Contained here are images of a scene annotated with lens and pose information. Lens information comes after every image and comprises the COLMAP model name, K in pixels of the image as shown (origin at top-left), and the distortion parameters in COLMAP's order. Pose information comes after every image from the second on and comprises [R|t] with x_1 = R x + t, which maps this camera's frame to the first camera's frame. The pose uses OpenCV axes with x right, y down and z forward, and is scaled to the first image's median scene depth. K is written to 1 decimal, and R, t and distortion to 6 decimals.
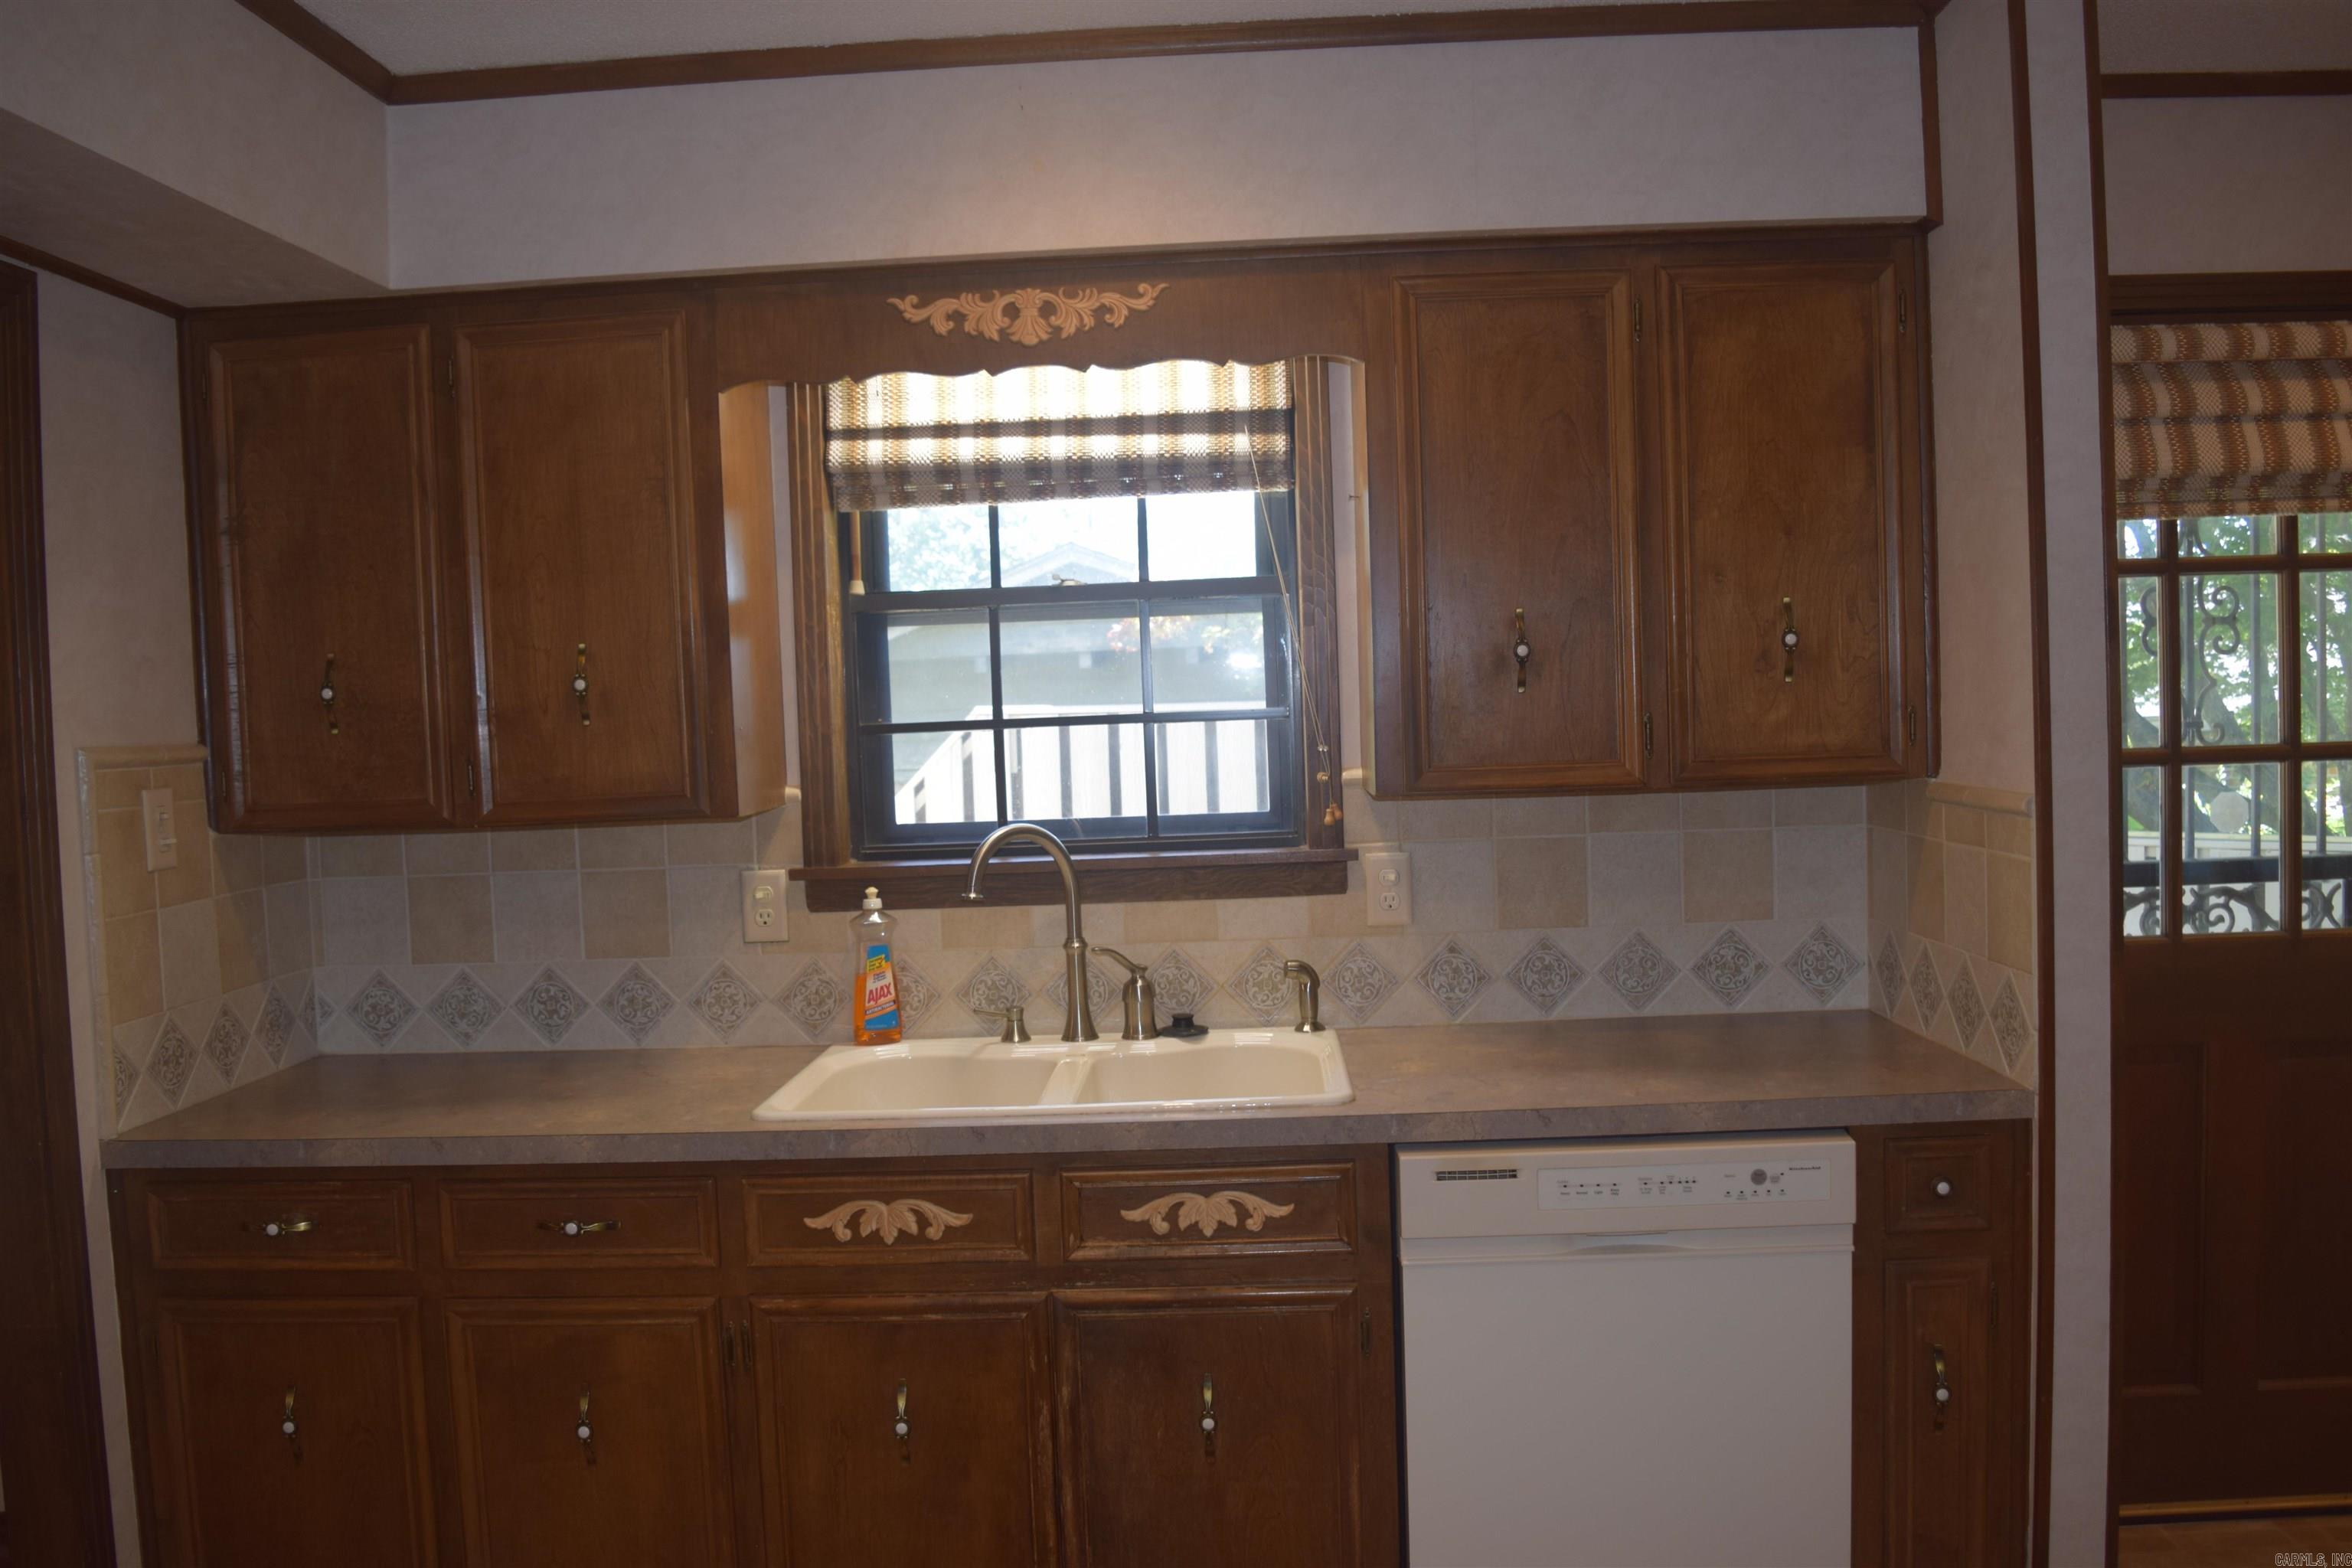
lens RADIAL K [[1860.6, 0, 1176.0], [0, 1860.6, 784.0], [0, 0, 1]] dist [-0.115040, 0.045973]
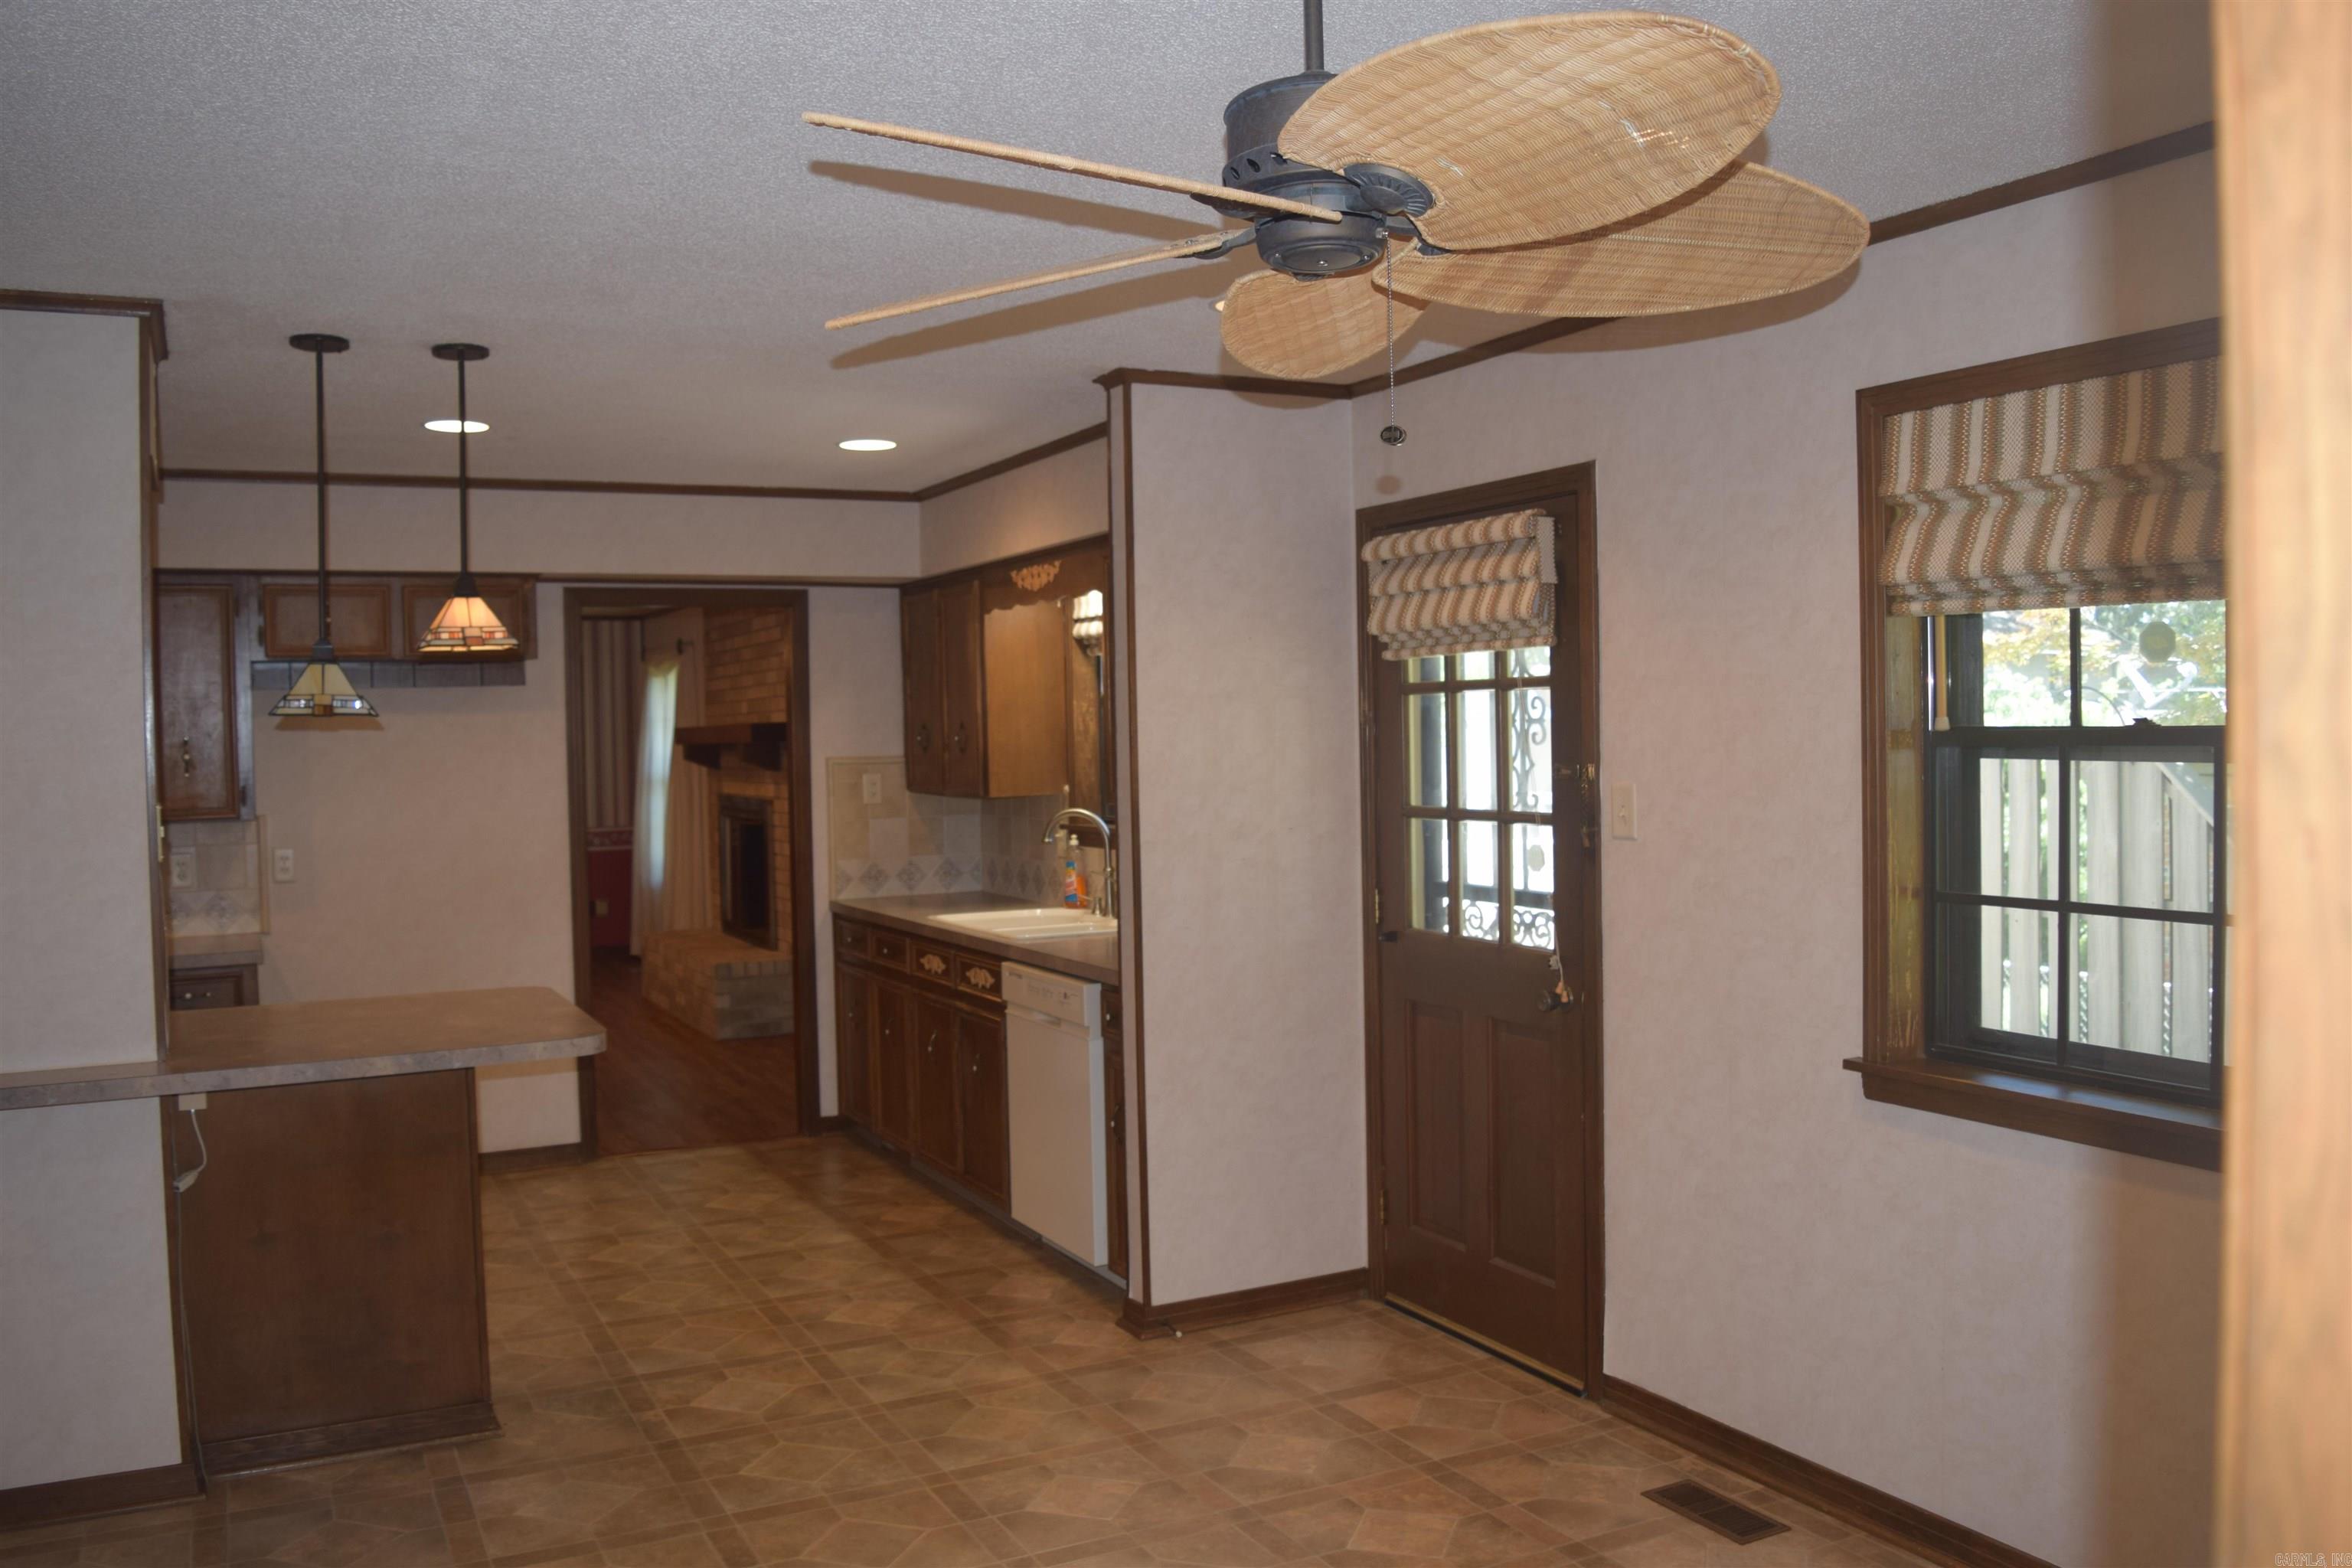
lens RADIAL K [[1860.6, 0, 1176.0], [0, 1860.6, 784.0], [0, 0, 1]] dist [-0.115040, 0.045973]
pose [[0.495459, 0.053009, -0.867013, 1.746400], [-0.037929, 0.998504, 0.039373, -0.090897], [0.867803, 0.013377, 0.496728, 0.043028]]
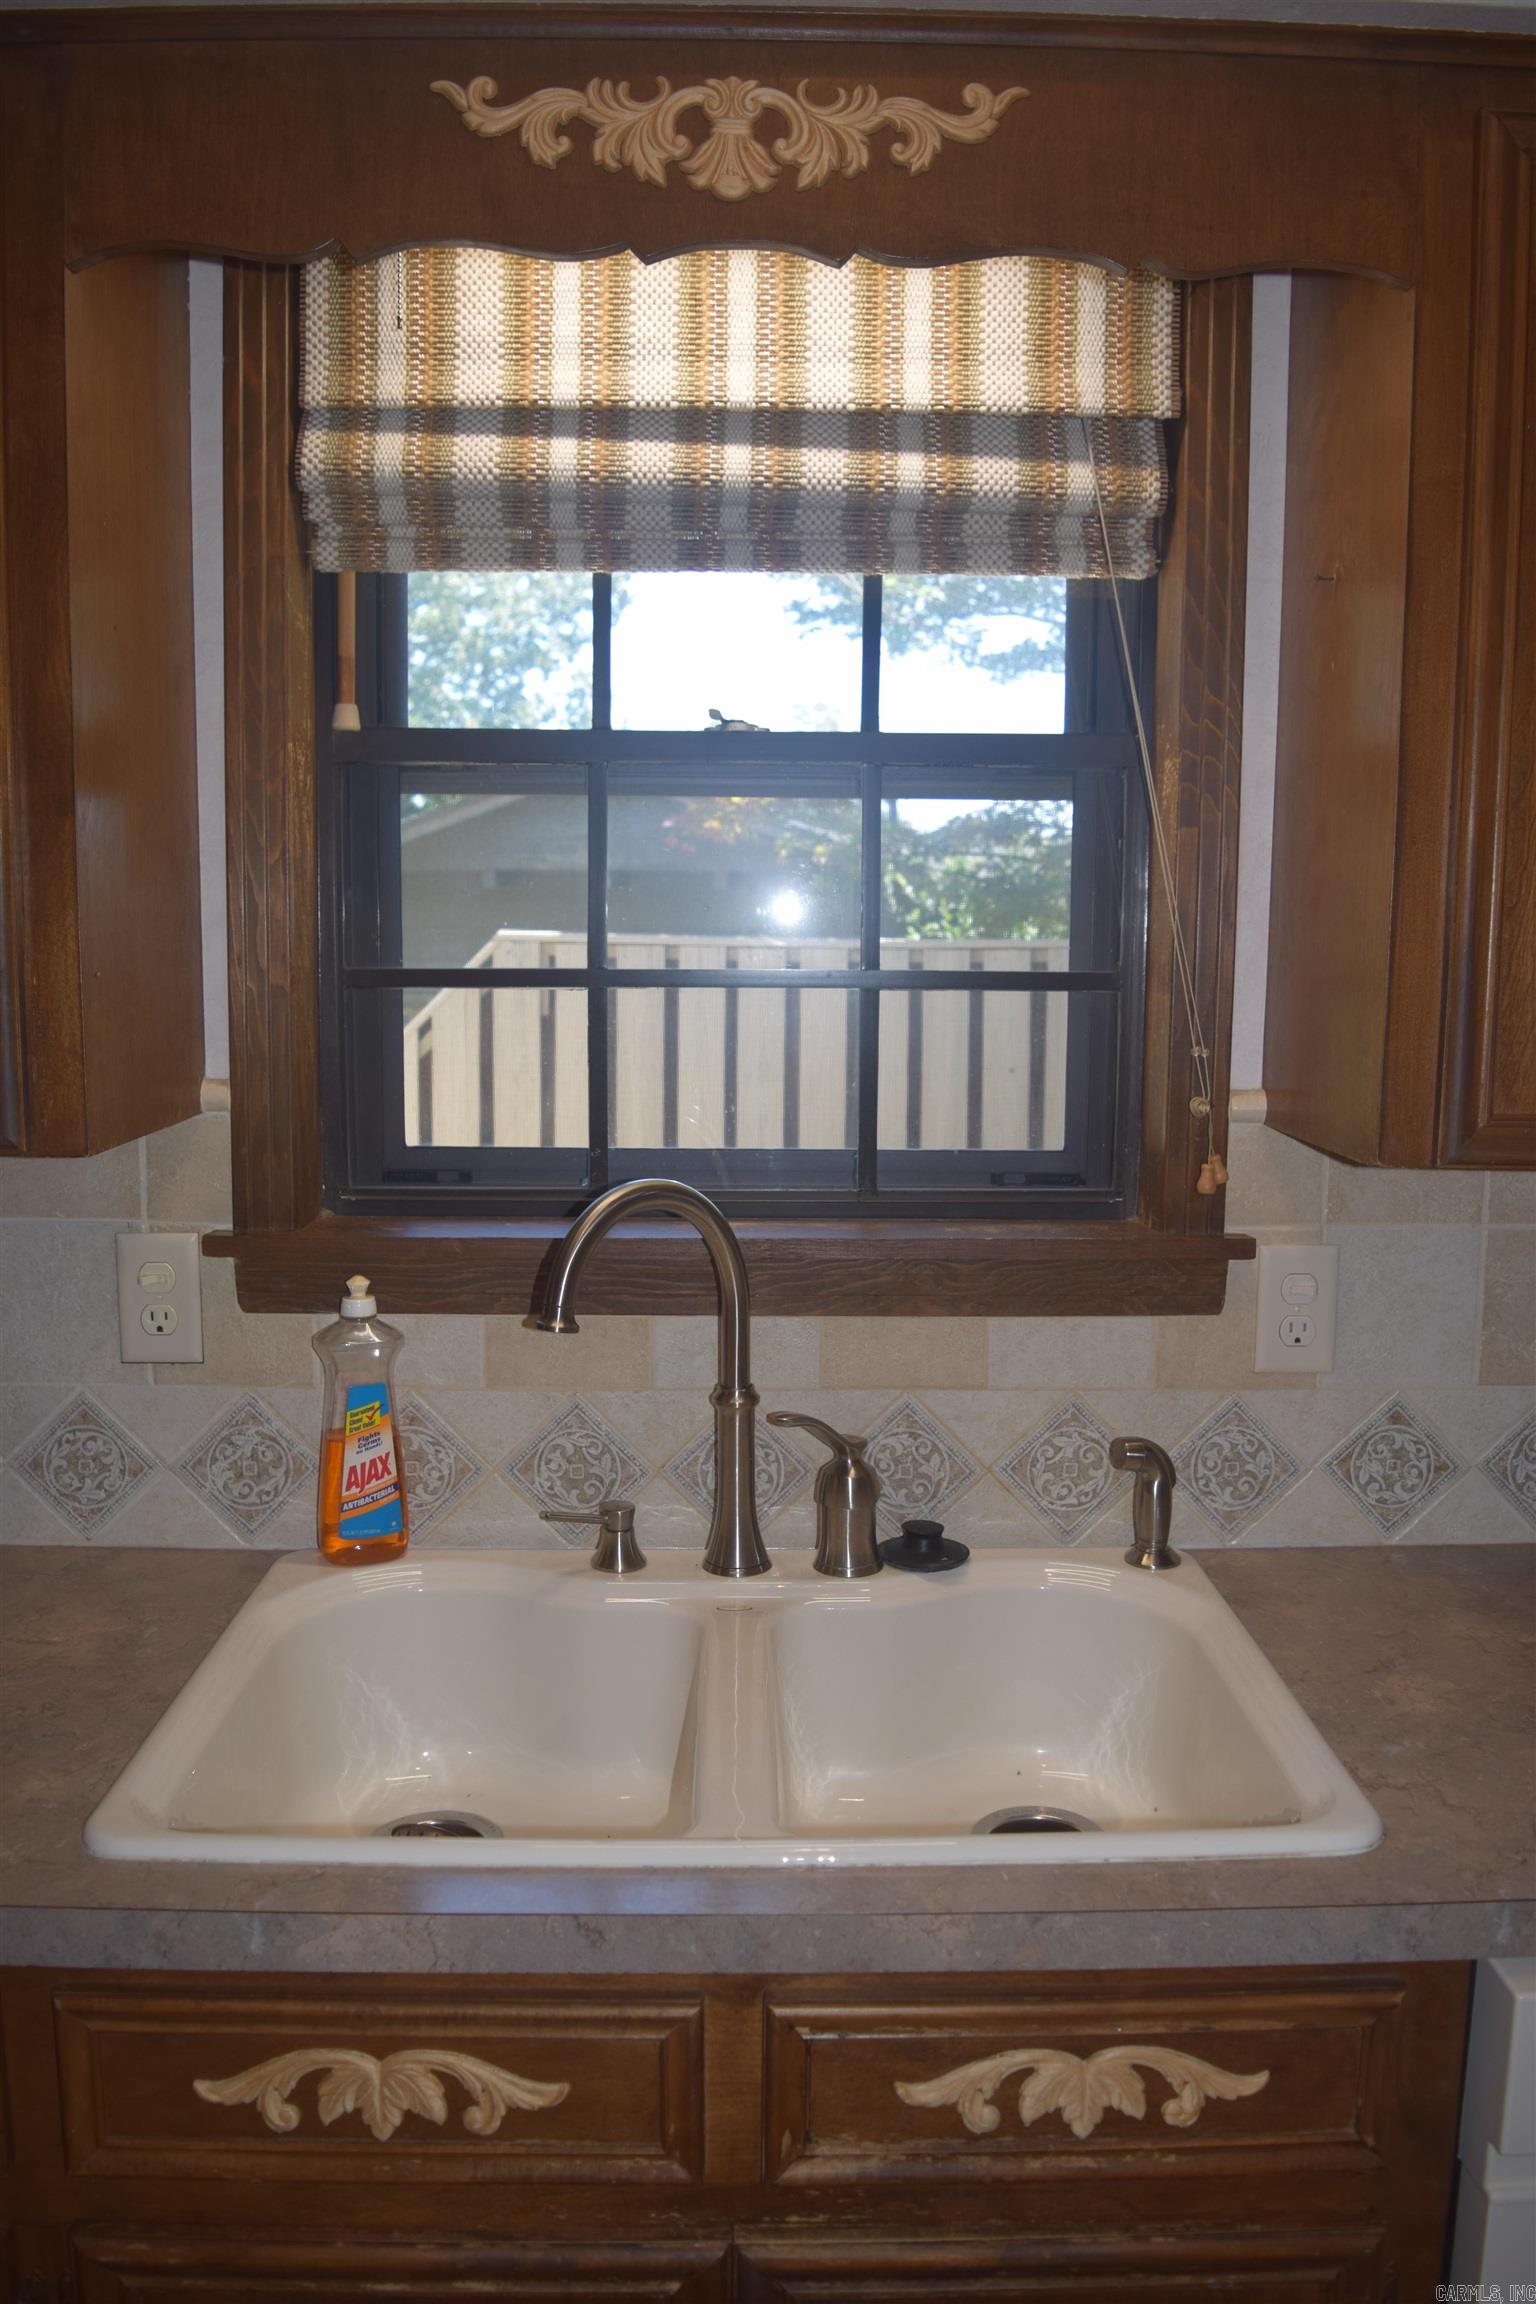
lens RADIAL K [[1822.6, 0, 777.7], [0, 1822.6, 1145.2], [0, 0, 1]] dist [-0.115040, 0.045973]
pose [[0.997237, 0.037881, 0.063897, -0.078148], [-0.042638, 0.996285, 0.074816, -0.026706], [-0.060825, -0.077334, 0.995148, 0.475829]]
